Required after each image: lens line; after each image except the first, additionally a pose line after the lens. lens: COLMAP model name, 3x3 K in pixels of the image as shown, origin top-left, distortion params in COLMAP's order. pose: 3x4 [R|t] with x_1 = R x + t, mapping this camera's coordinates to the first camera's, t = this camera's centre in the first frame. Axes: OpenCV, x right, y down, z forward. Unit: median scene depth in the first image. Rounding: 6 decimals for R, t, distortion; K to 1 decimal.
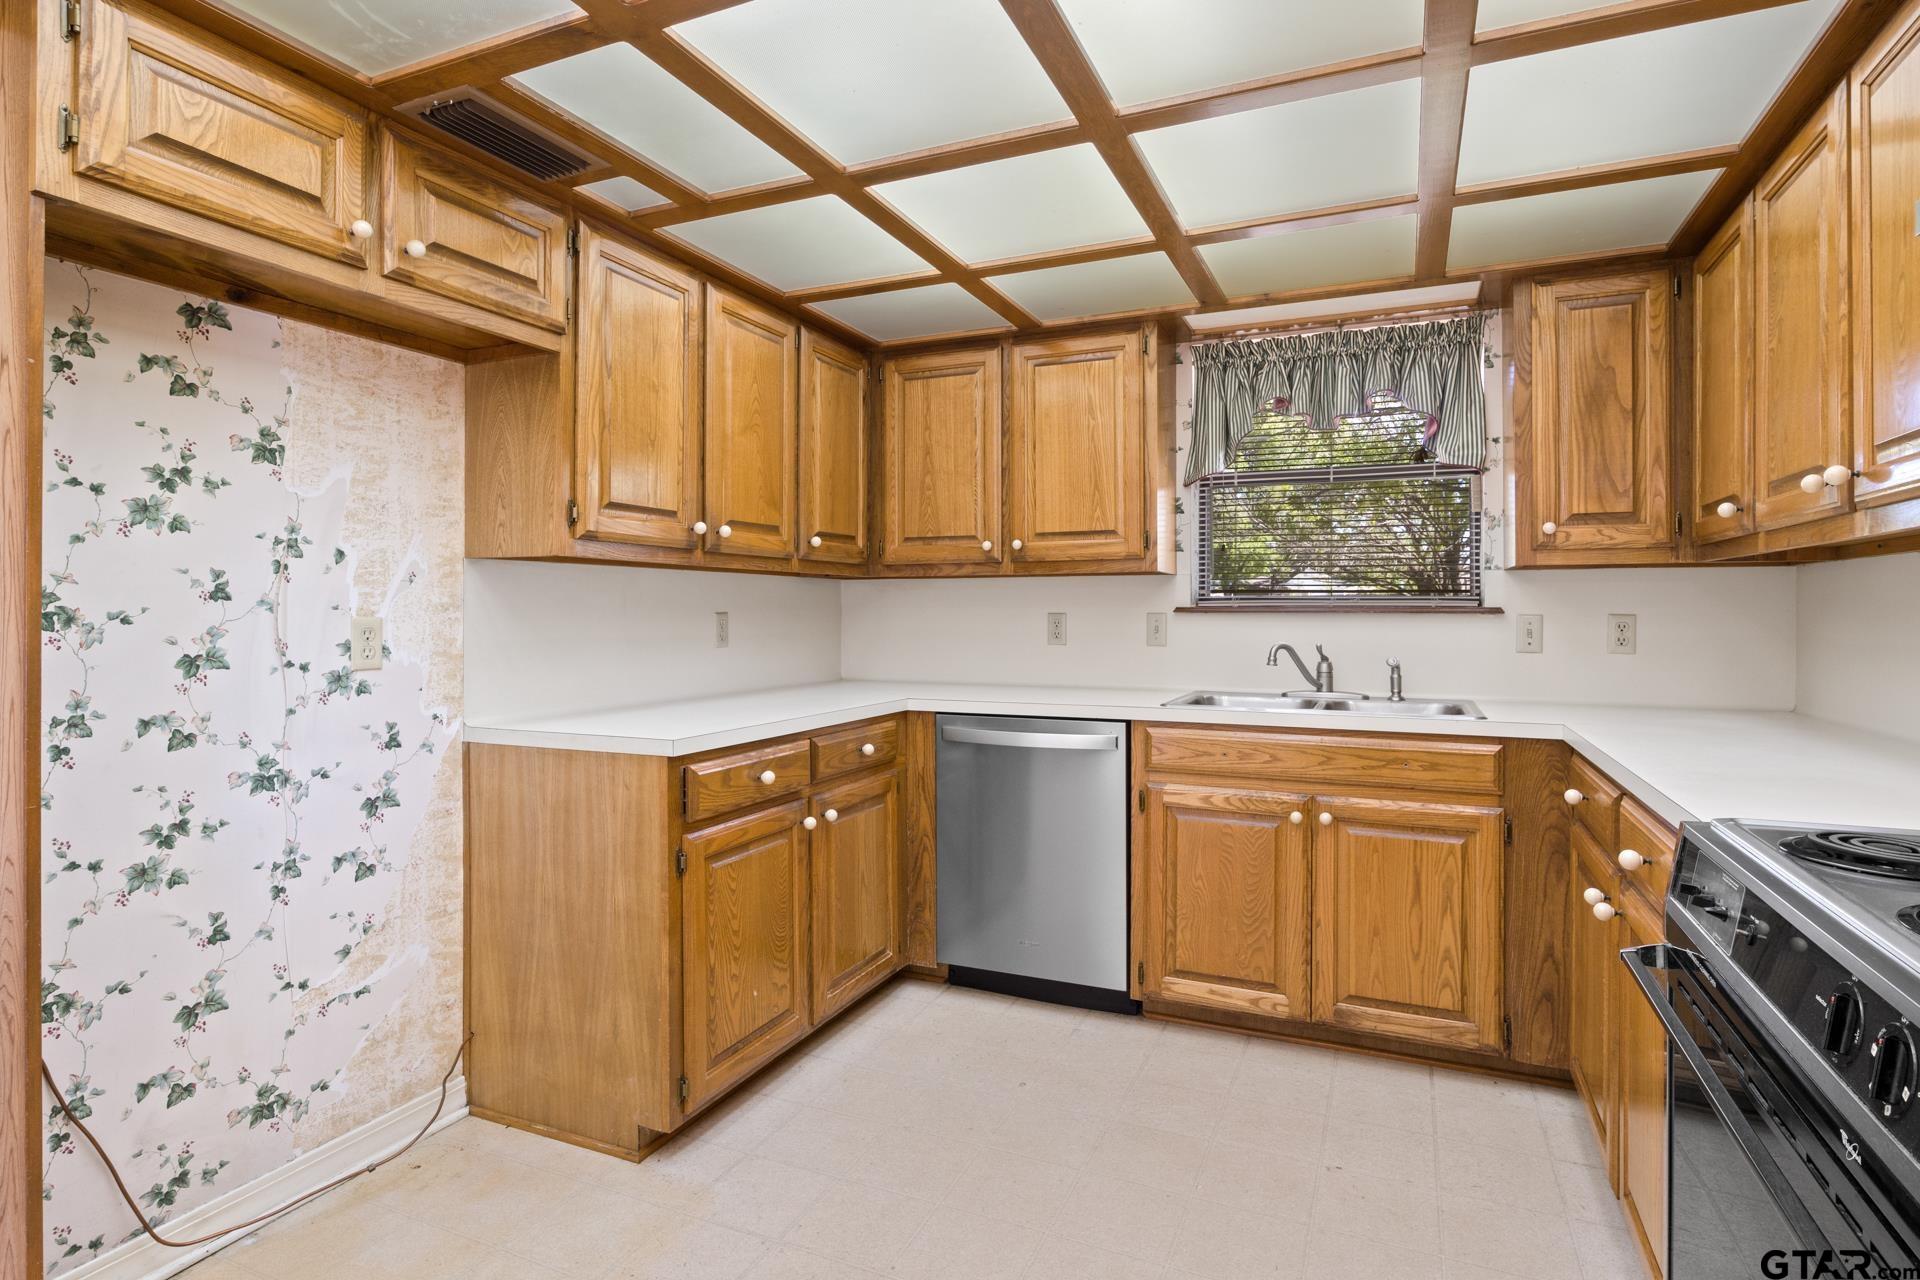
lens RADIAL K [[982.6, 0, 967.4], [0, 982.6, 609.1], [0, 0, 1]] dist [-0.005878, 0.001789]
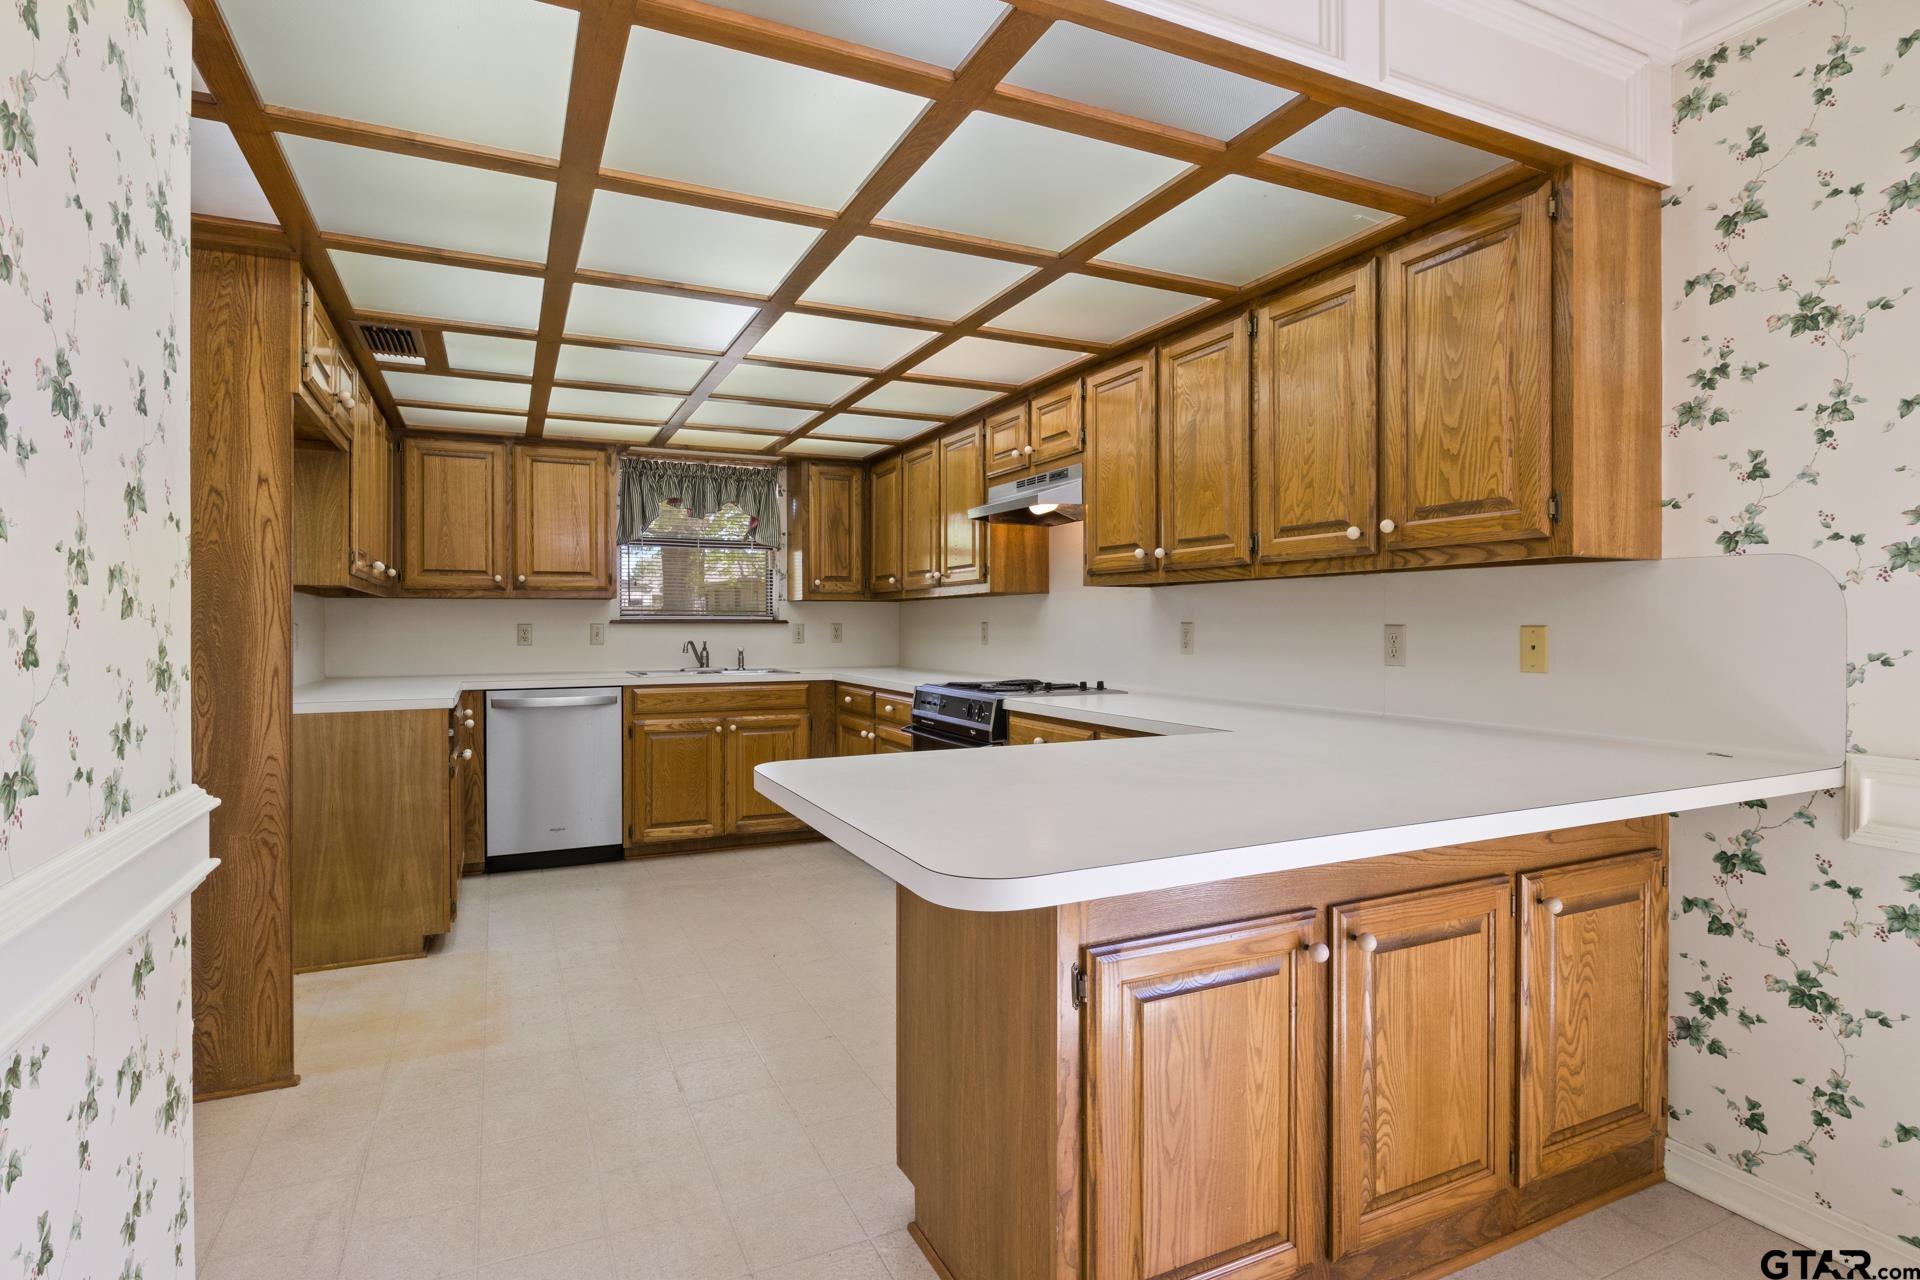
lens RADIAL K [[982.6, 0, 960.0], [0, 982.6, 628.3], [0, 0, 1]] dist [-0.005878, 0.001789]
pose [[0.653351, -0.004773, 0.757040, -0.760906], [-0.000191, 0.999979, 0.006470, 0.001579], [-0.757055, -0.004372, 0.653337, -0.575764]]
